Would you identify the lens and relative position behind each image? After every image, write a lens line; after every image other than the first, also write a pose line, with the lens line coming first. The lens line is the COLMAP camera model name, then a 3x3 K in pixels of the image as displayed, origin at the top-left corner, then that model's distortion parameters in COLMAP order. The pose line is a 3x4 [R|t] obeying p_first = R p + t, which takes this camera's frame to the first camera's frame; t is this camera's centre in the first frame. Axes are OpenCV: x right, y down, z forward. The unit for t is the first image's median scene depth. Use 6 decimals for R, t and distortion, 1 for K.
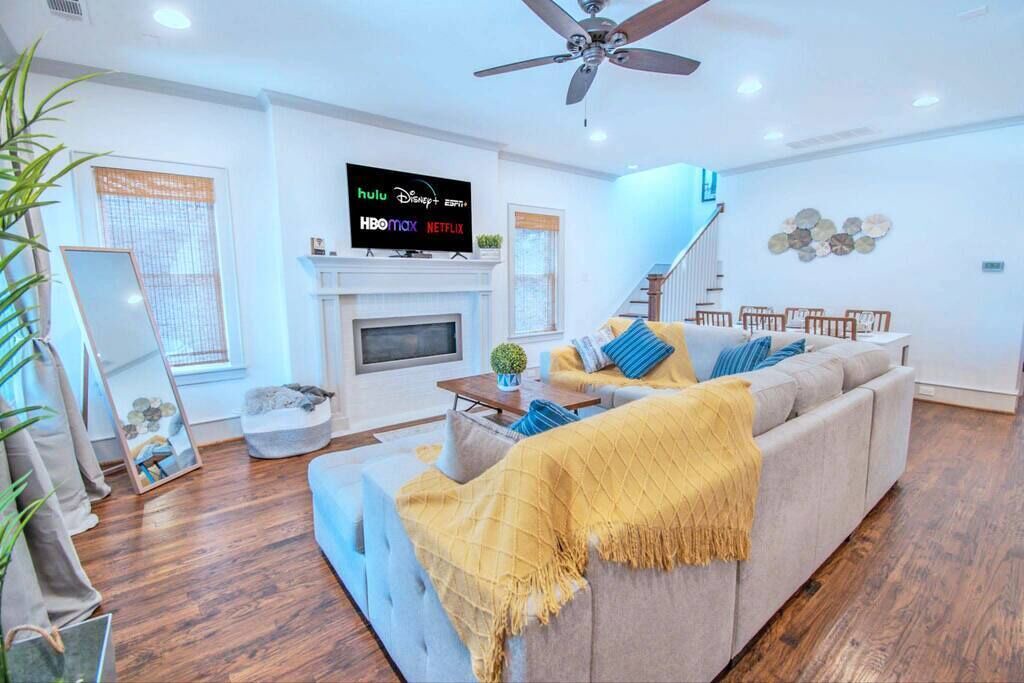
lens RADIAL K [[465.7, 0, 509.8], [0, 465.7, 342.6], [0, 0, 1]] dist [0.004933, -0.000391]
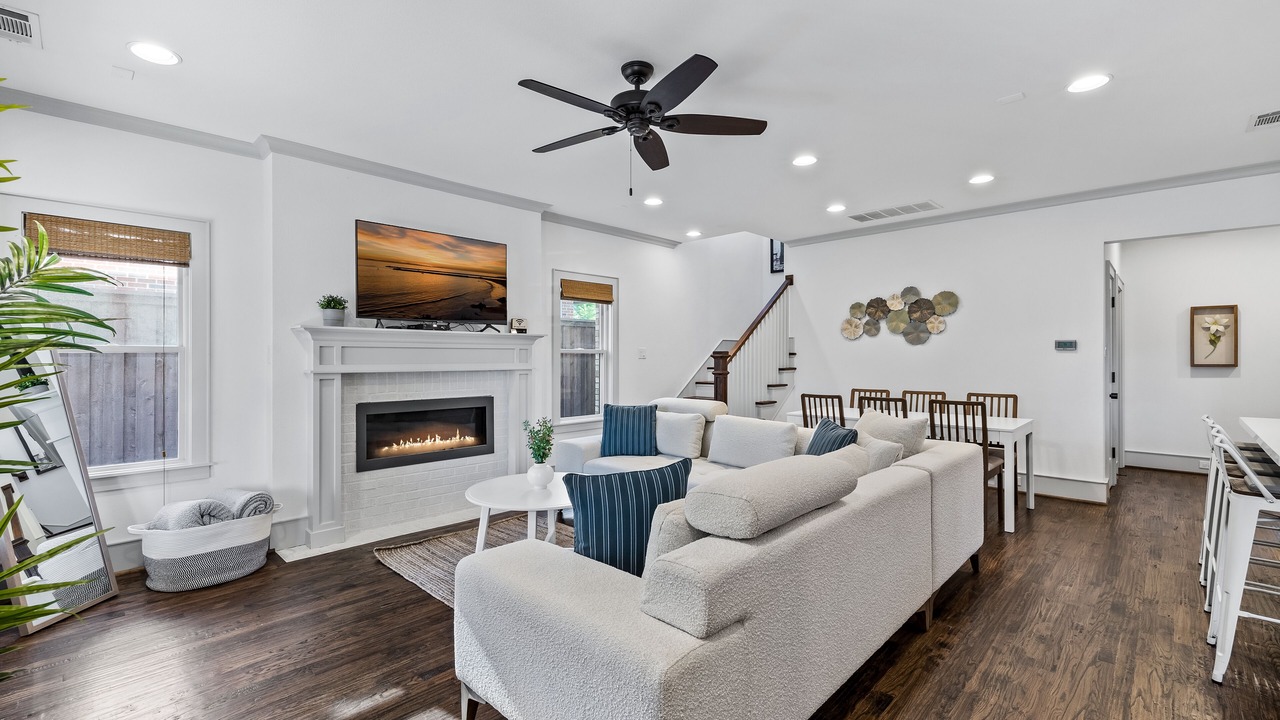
lens RADIAL K [[592.8, 0, 644.4], [0, 592.8, 353.2], [0, 0, 1]] dist [0.004567, 0.002422]
pose [[0.992230, 0.007219, 0.124210, 0.035784], [0.009812, 0.990667, -0.135954, 0.009871], [-0.124032, 0.136117, 0.982898, -0.107387]]
